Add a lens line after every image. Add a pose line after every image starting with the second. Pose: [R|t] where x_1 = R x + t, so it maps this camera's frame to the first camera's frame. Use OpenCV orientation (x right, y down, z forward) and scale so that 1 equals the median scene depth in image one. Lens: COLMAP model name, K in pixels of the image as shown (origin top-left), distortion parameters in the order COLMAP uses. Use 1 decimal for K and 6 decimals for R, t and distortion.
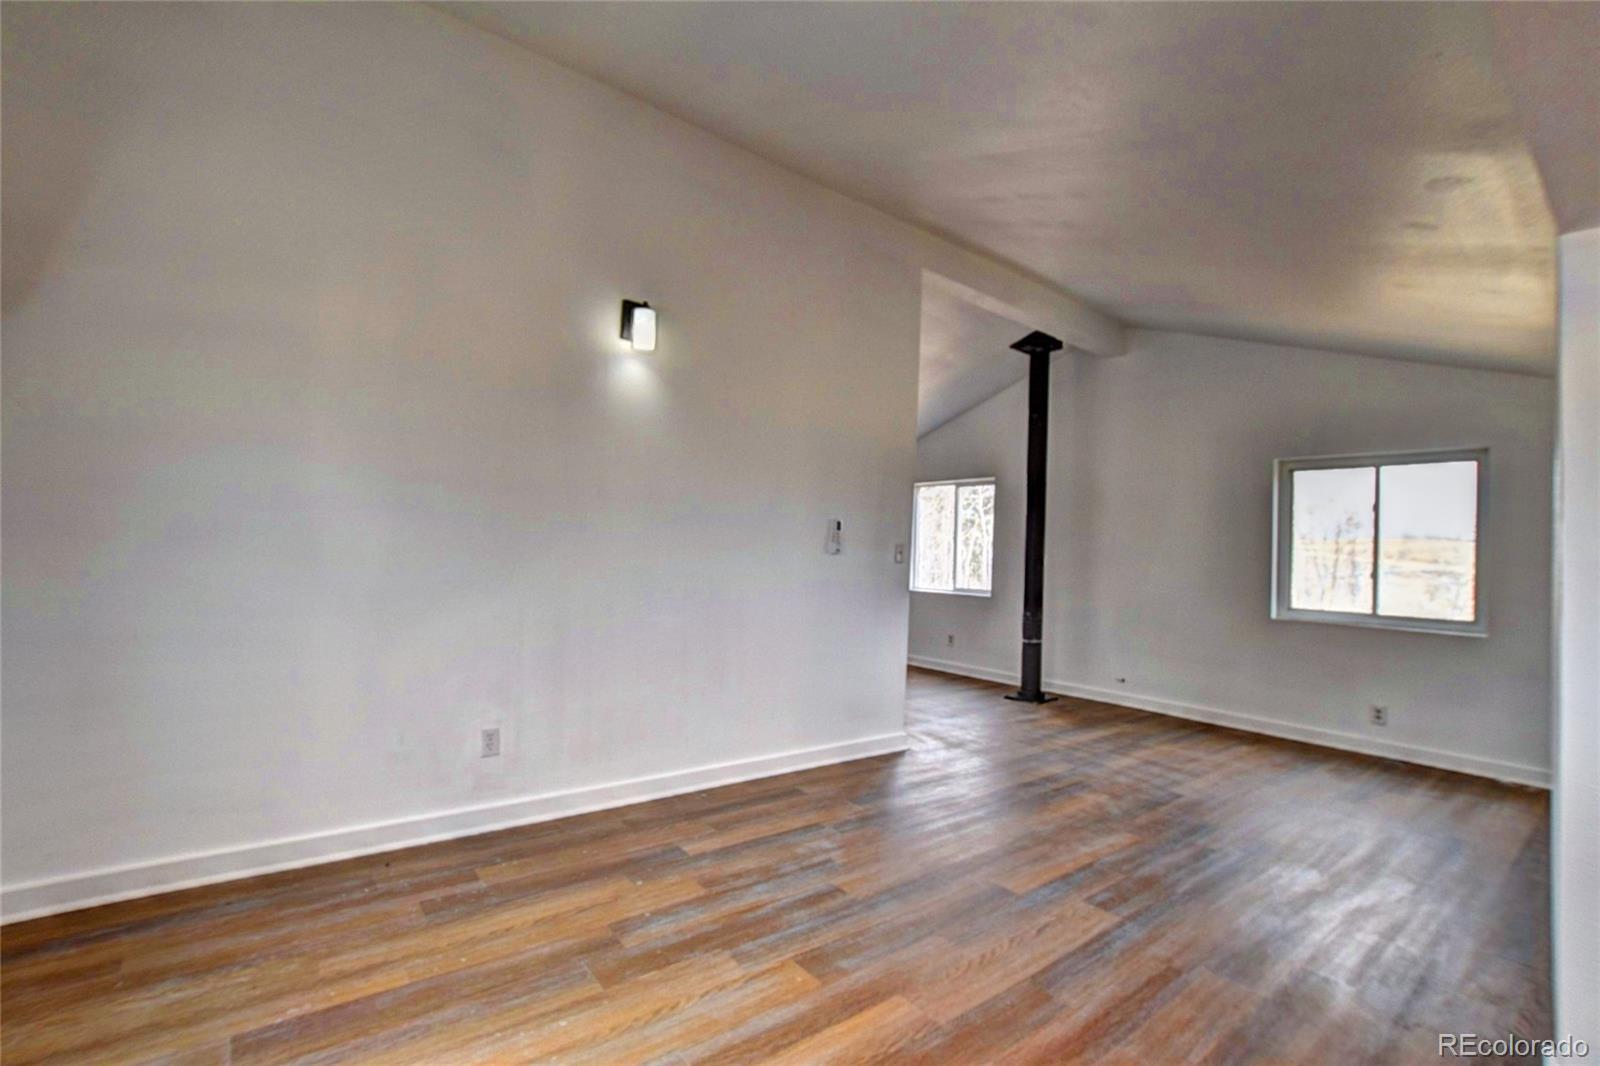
lens RADIAL K [[706.1, 0, 808.8], [0, 706.1, 542.7], [0, 0, 1]] dist [-0.029917, 0.005422]
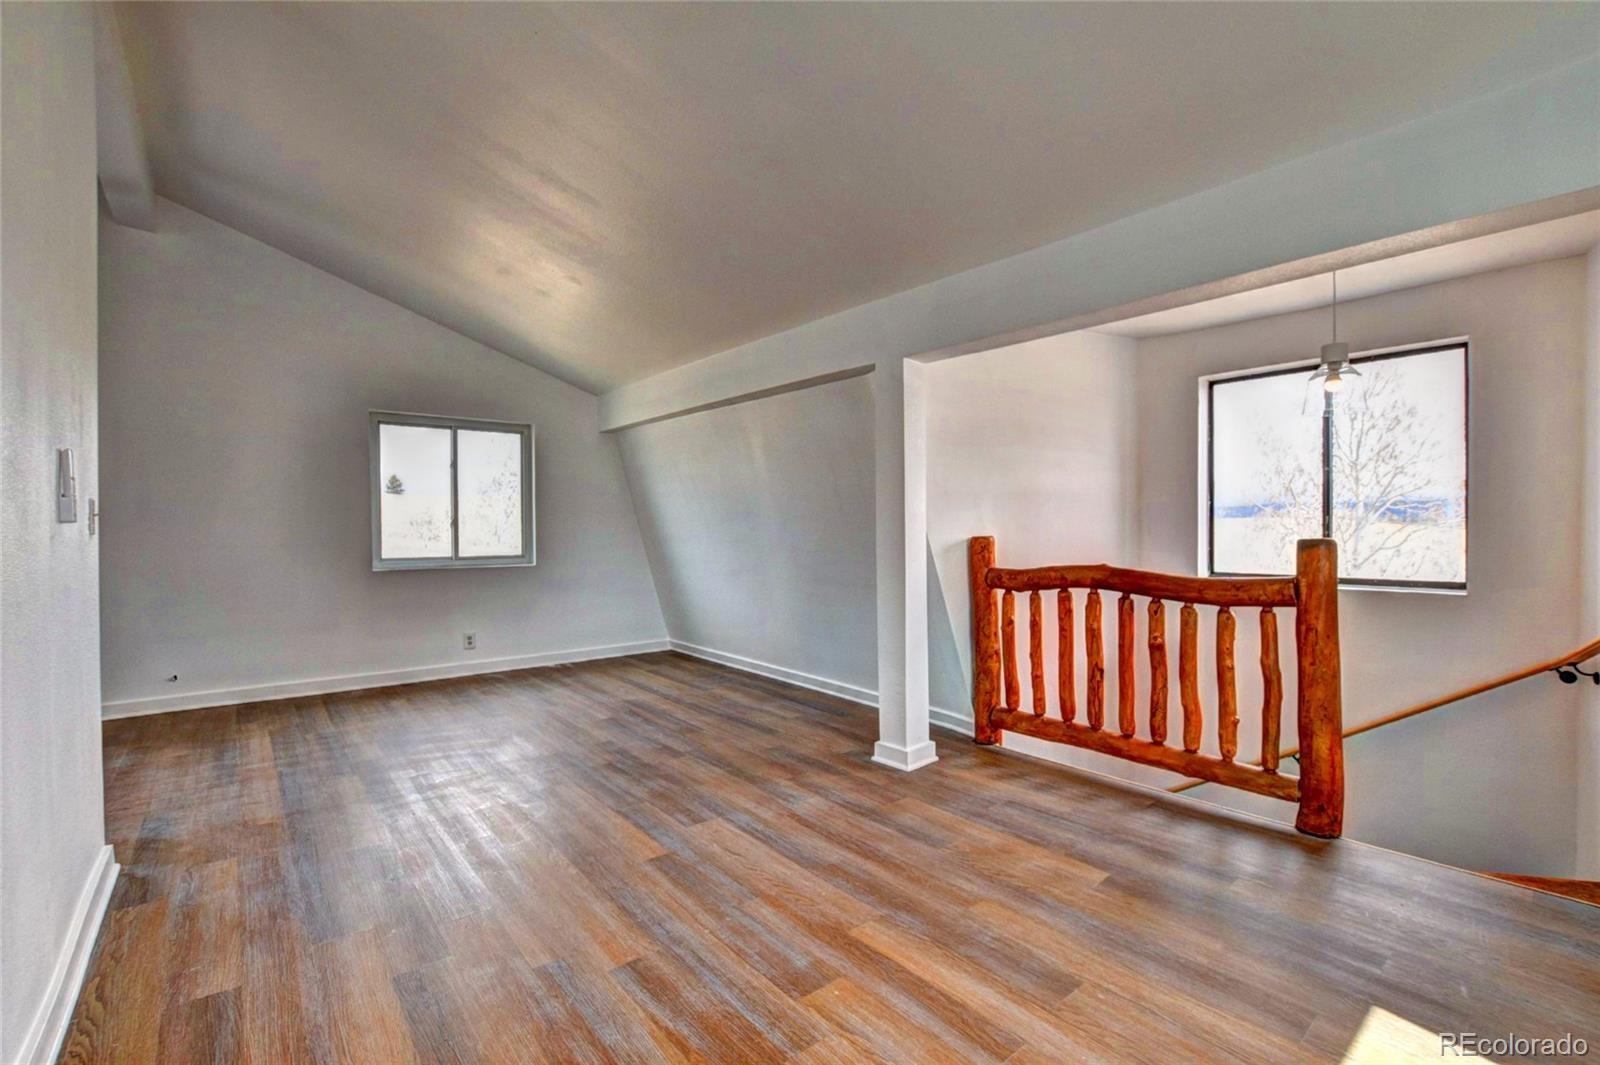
lens RADIAL K [[706.1, 0, 807.5], [0, 706.1, 519.3], [0, 0, 1]] dist [-0.029917, 0.005422]
pose [[-0.015352, -0.033866, 0.999308, -0.609361], [-0.013247, 0.999345, 0.033664, -0.011346], [-0.999794, -0.012721, -0.015791, 0.723086]]
